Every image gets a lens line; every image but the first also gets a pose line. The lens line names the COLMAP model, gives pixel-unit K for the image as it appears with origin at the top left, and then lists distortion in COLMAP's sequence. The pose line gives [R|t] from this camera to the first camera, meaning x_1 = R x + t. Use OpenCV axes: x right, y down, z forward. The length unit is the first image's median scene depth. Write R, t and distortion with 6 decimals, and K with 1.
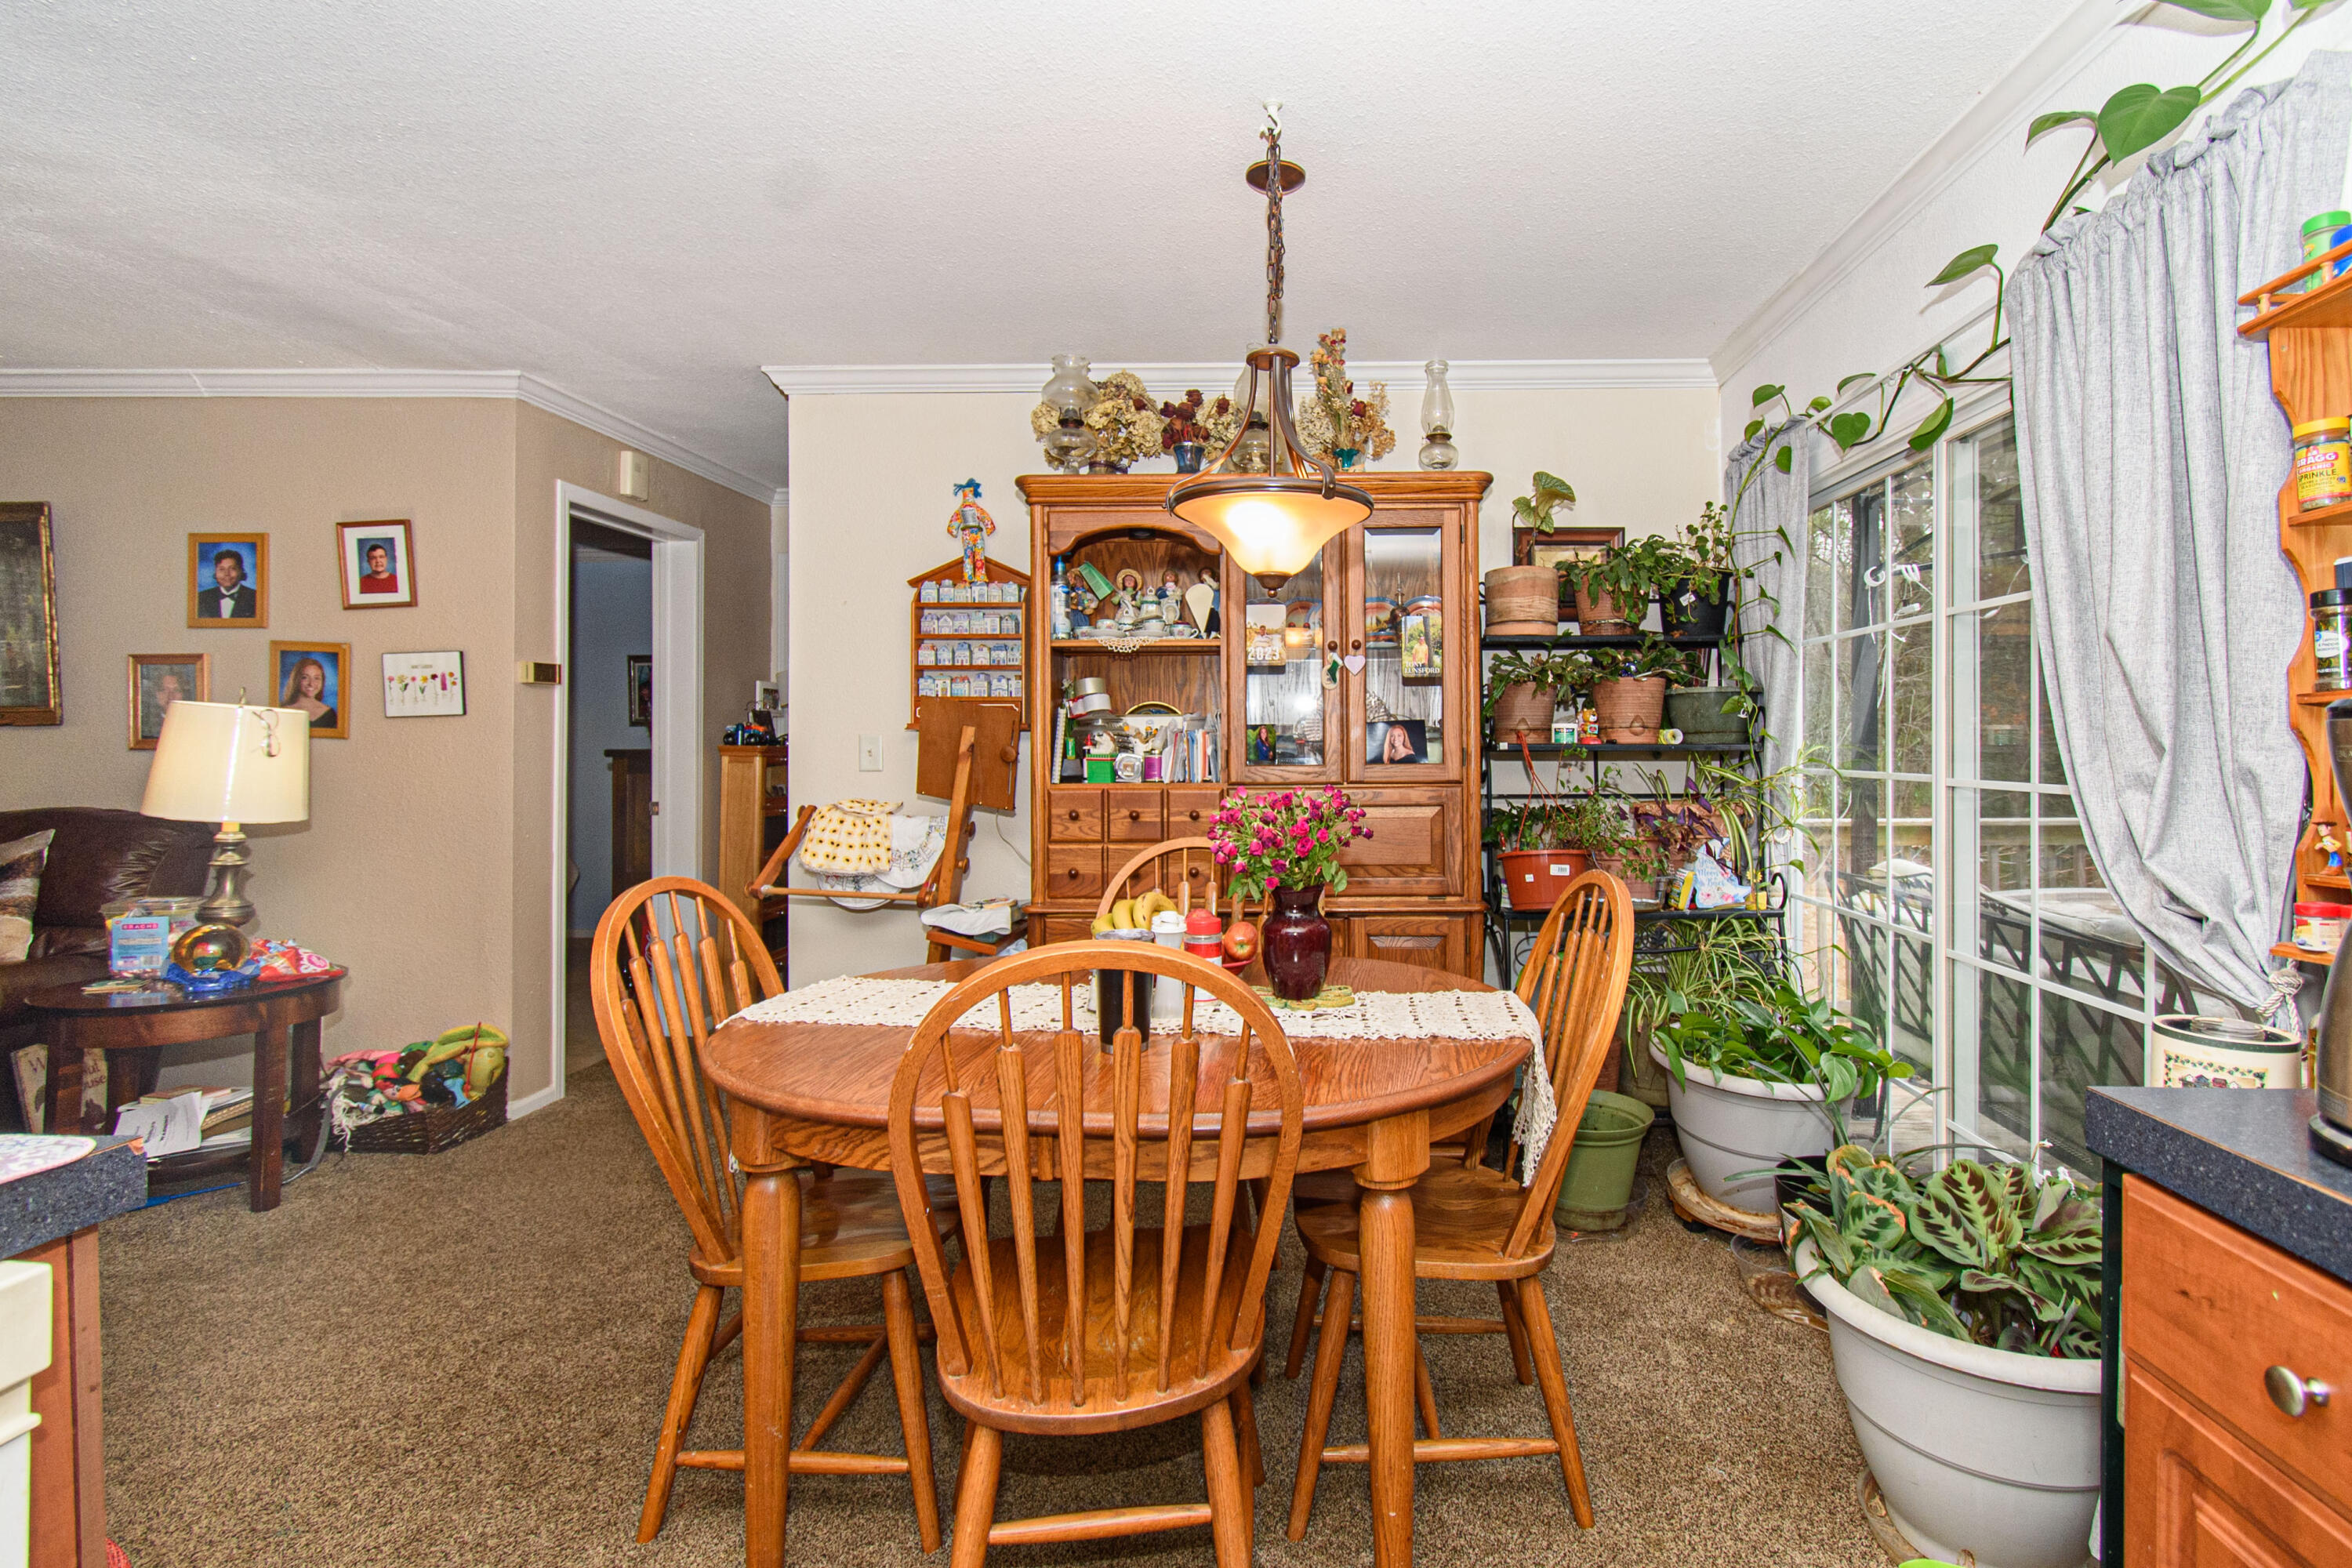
lens RADIAL K [[1103.3, 0, 1248.2], [0, 1103.3, 722.8], [0, 0, 1]] dist [-0.001528, -0.000378]
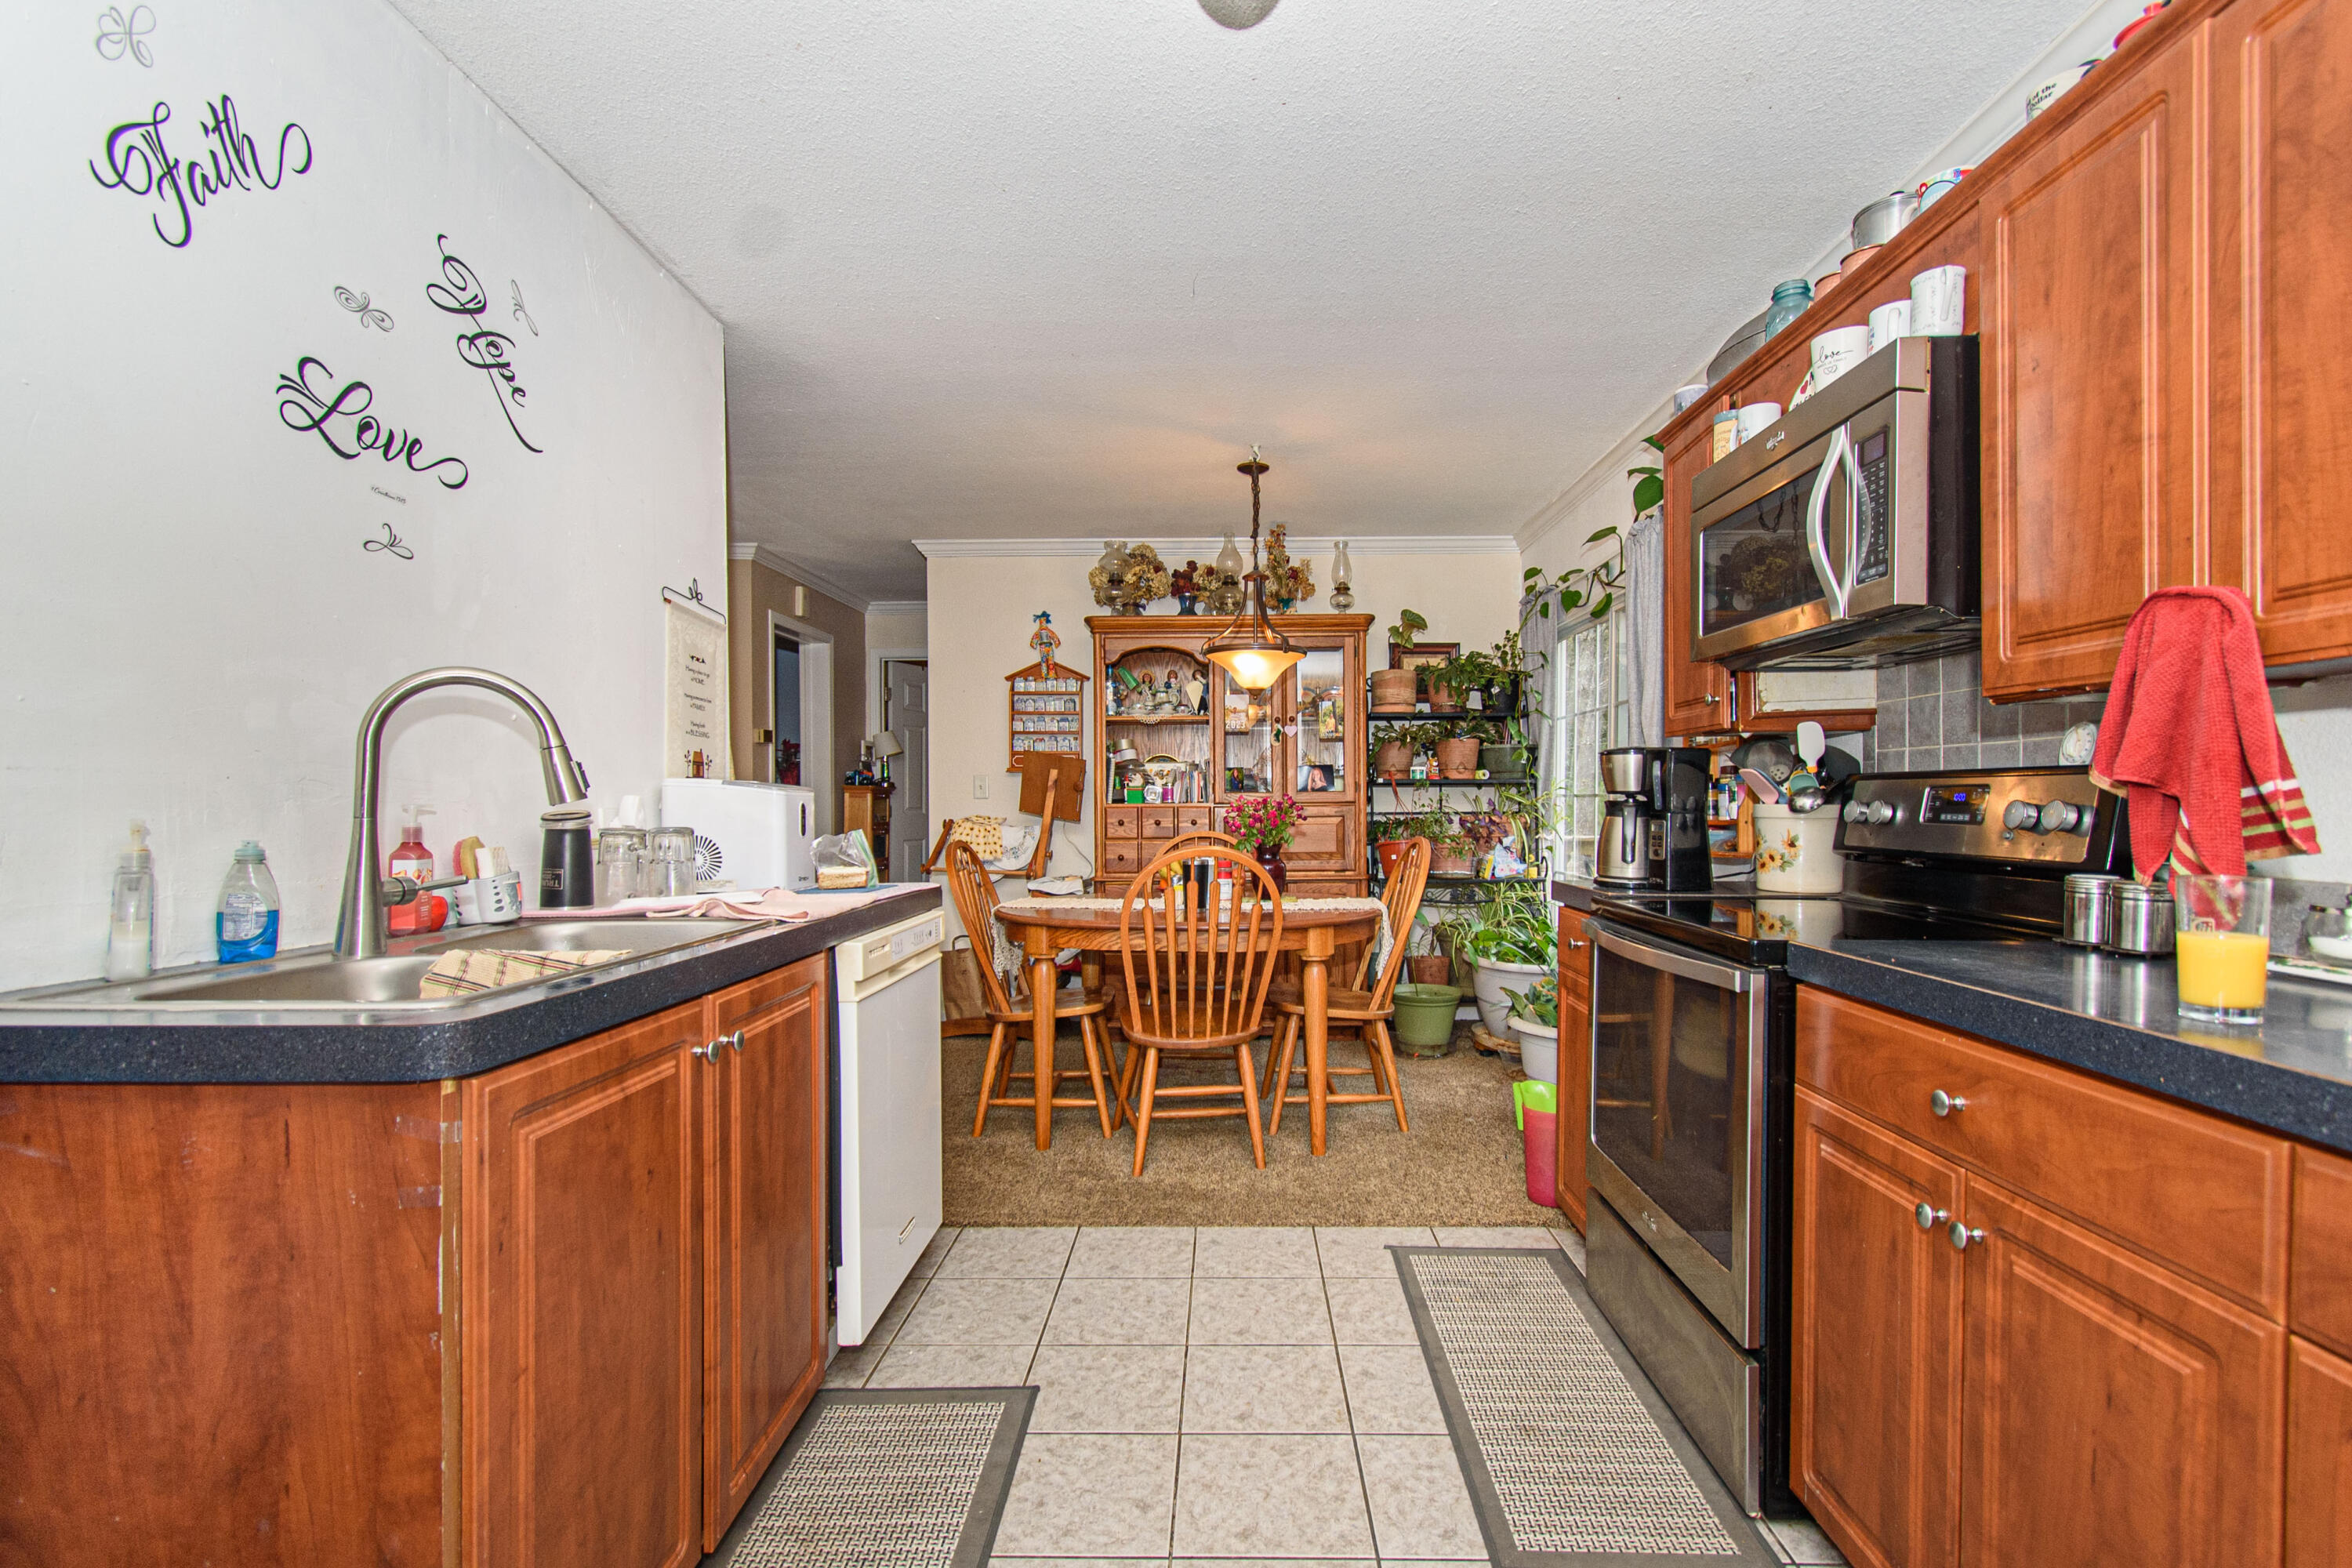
lens RADIAL K [[1051.1, 0, 1184.4], [0, 1051.1, 812.7], [0, 0, 1]] dist [0.000133, 0.000025]
pose [[0.999865, -0.002406, 0.016260, -0.085475], [0.001845, 0.999404, 0.034457, 0.014361], [-0.016333, -0.034423, 0.999274, -0.554963]]
